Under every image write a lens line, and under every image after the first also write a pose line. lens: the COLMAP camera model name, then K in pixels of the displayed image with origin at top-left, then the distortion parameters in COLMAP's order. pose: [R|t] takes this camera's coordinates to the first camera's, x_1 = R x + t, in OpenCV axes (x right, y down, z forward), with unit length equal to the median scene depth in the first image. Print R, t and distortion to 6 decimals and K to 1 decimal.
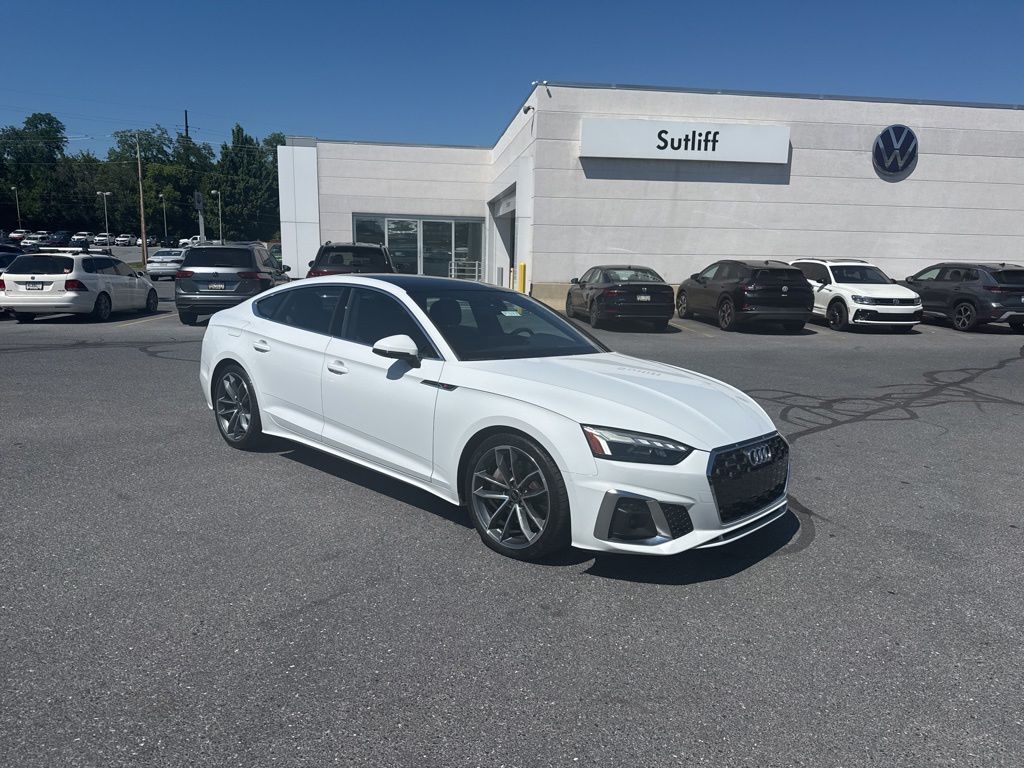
lens RADIAL K [[722.5, 0, 507.6], [0, 722.5, 397.2], [0, 0, 1]] dist [0.026348, -0.034740]
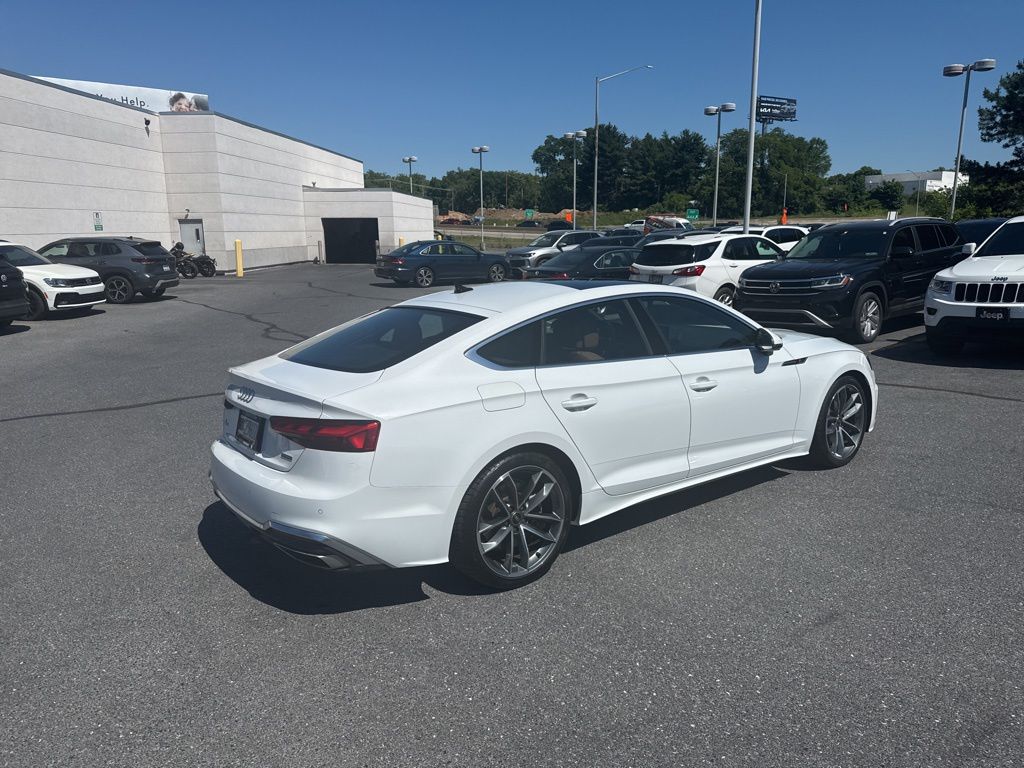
lens RADIAL K [[722.5, 0, 508.1], [0, 722.5, 382.0], [0, 0, 1]] dist [0.026348, -0.034740]
pose [[0.176747, -0.227061, 0.957708, -0.256785], [0.205707, 0.960060, 0.189655, -0.059565], [-0.962520, 0.163487, 0.216396, 0.236013]]
